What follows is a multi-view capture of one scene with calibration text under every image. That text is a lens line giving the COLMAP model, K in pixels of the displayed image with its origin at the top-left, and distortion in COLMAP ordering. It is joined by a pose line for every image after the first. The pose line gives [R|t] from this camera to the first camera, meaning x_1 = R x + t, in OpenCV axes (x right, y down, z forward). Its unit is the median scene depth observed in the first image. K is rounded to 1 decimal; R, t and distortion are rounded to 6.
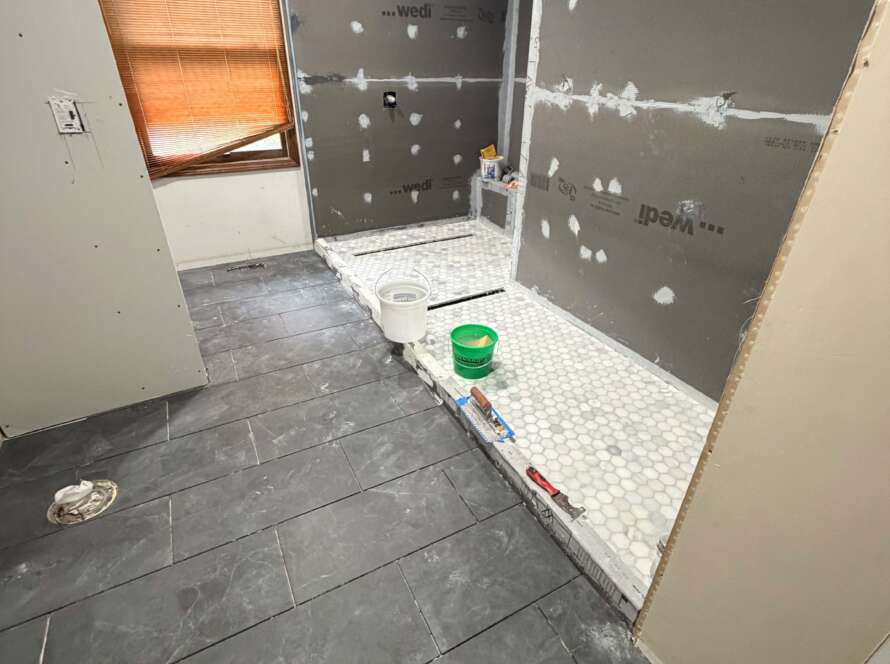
lens RADIAL K [[471.2, 0, 443.4], [0, 471.2, 330.2], [0, 0, 1]] dist [-0.000531, 0.000249]
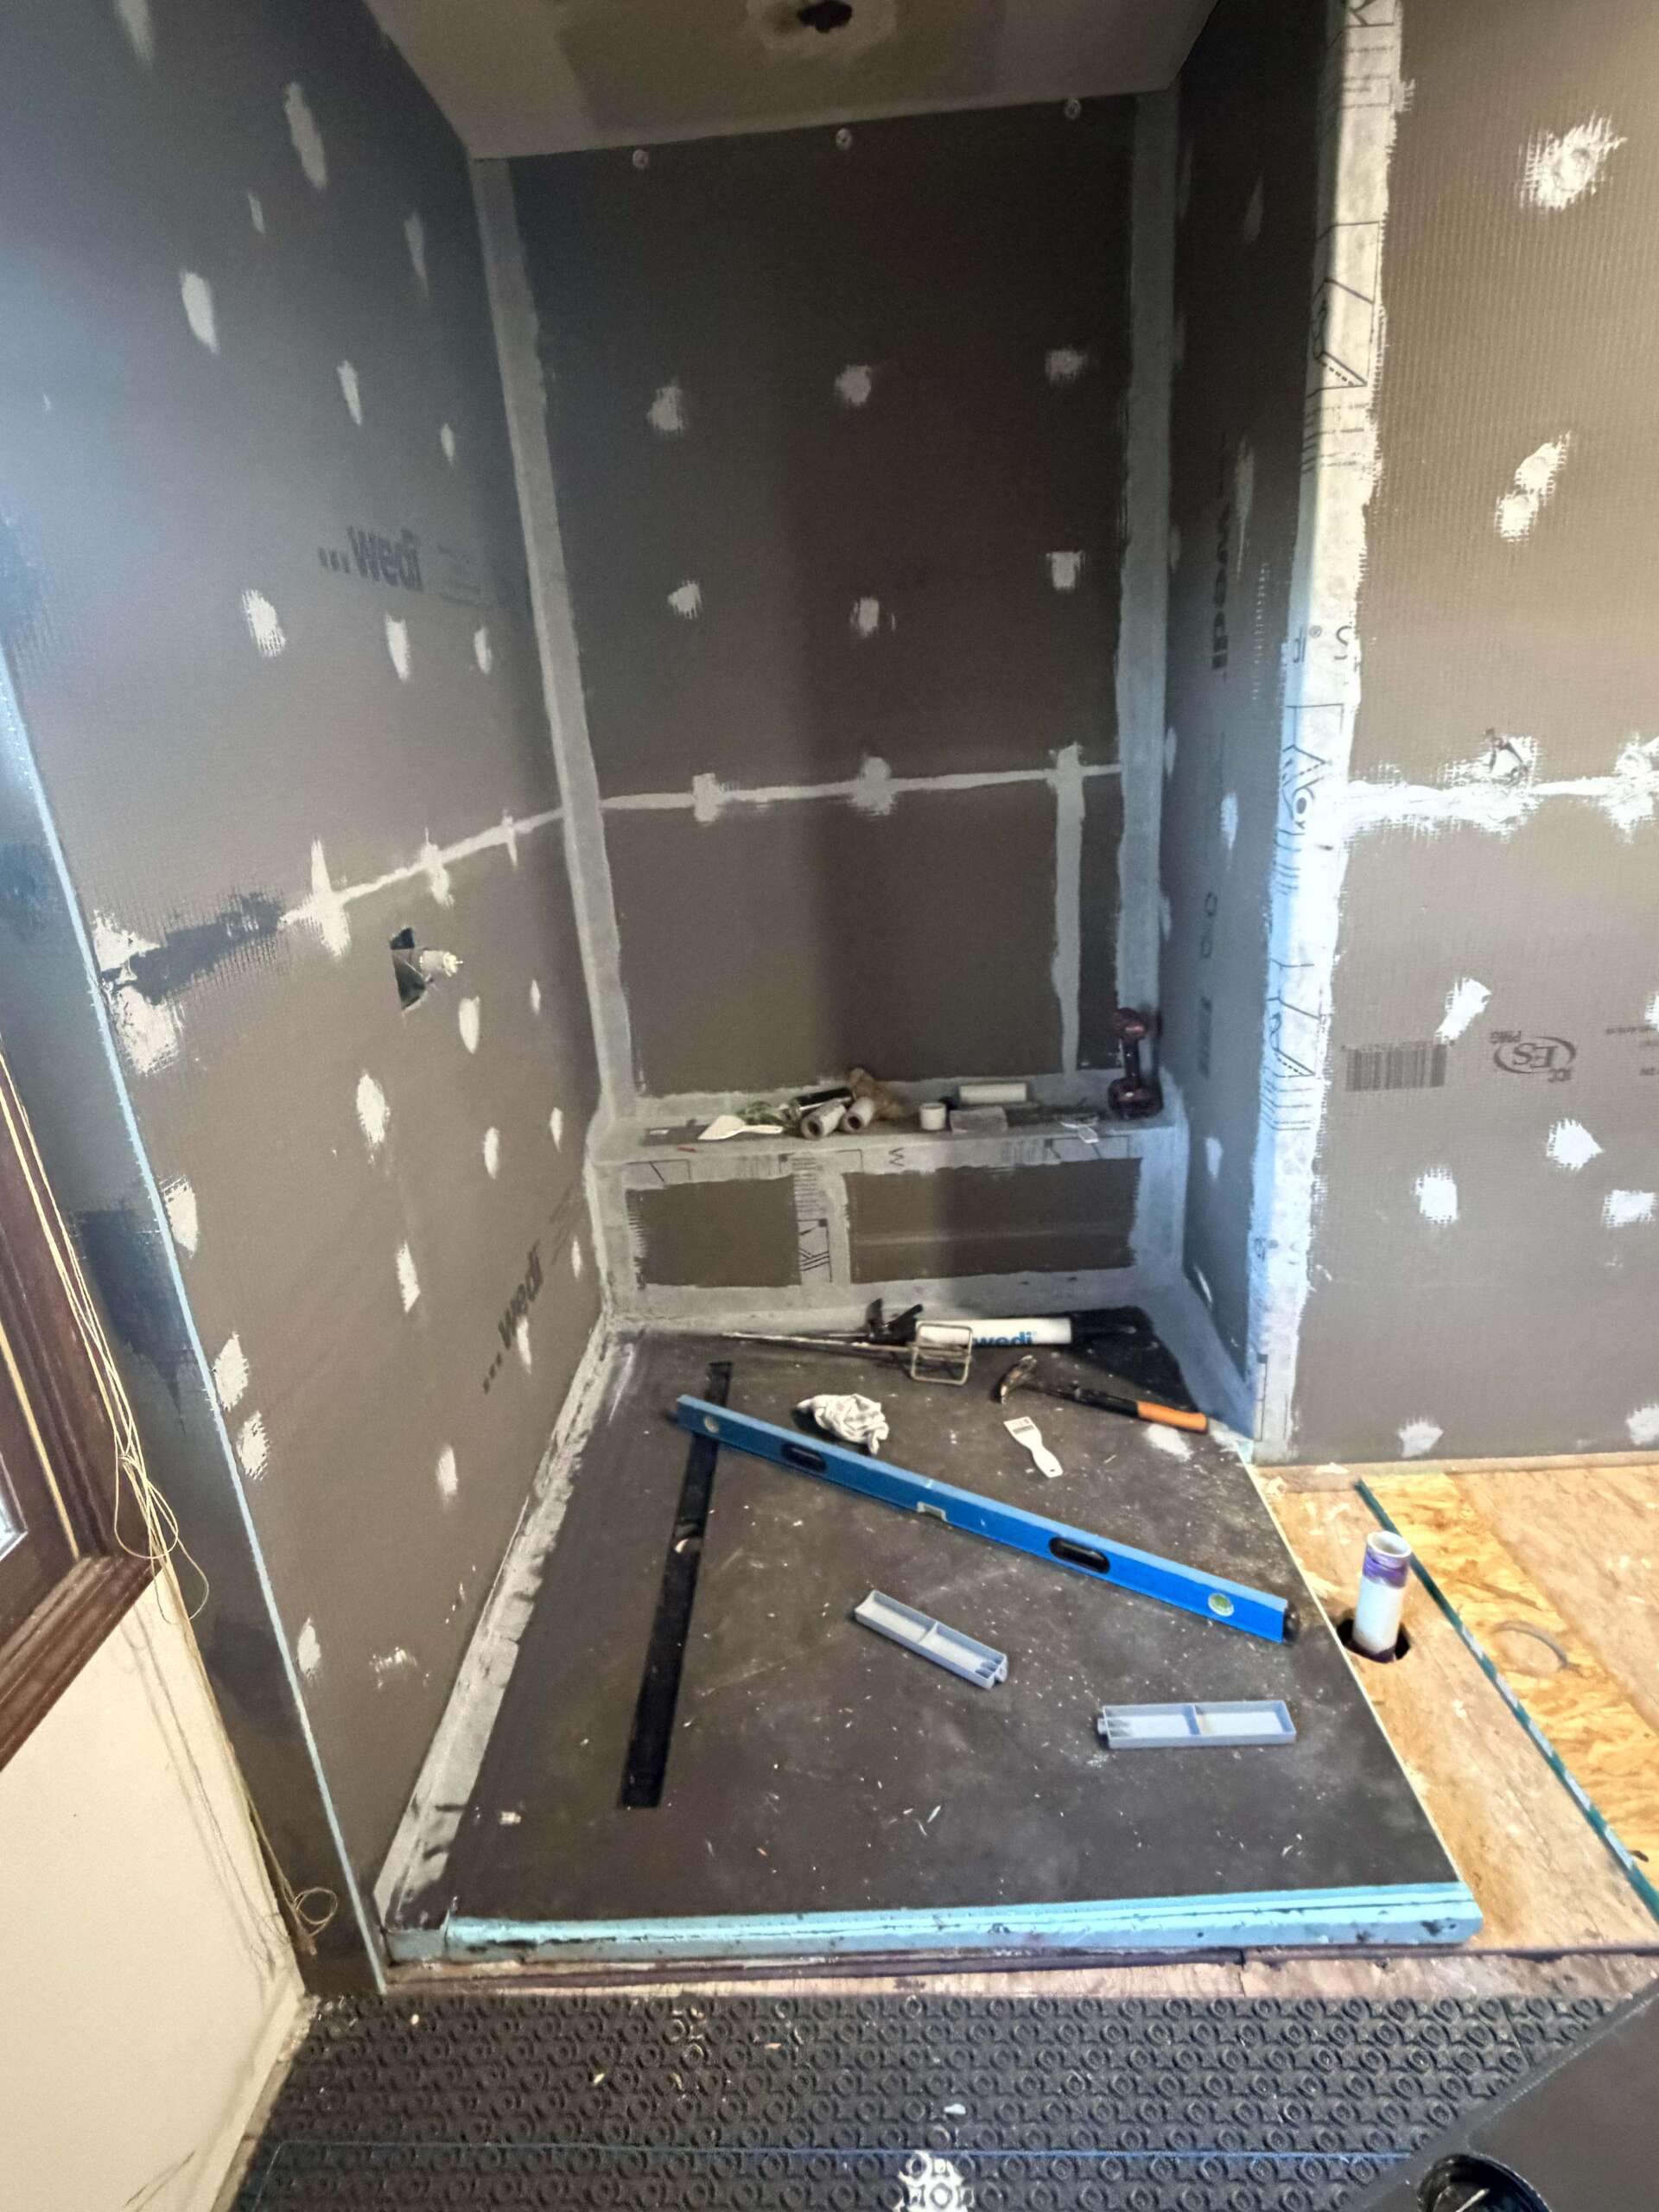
lens RADIAL K [[1171.1, 0, 824.0], [0, 1171.1, 1121.0], [0, 0, 1]] dist [-0.000531, 0.000249]
pose [[0.504442, -0.342799, 0.792481, -0.611311], [0.494257, 0.867207, 0.060511, -0.540420], [-0.707989, 0.361164, 0.606887, 0.868948]]
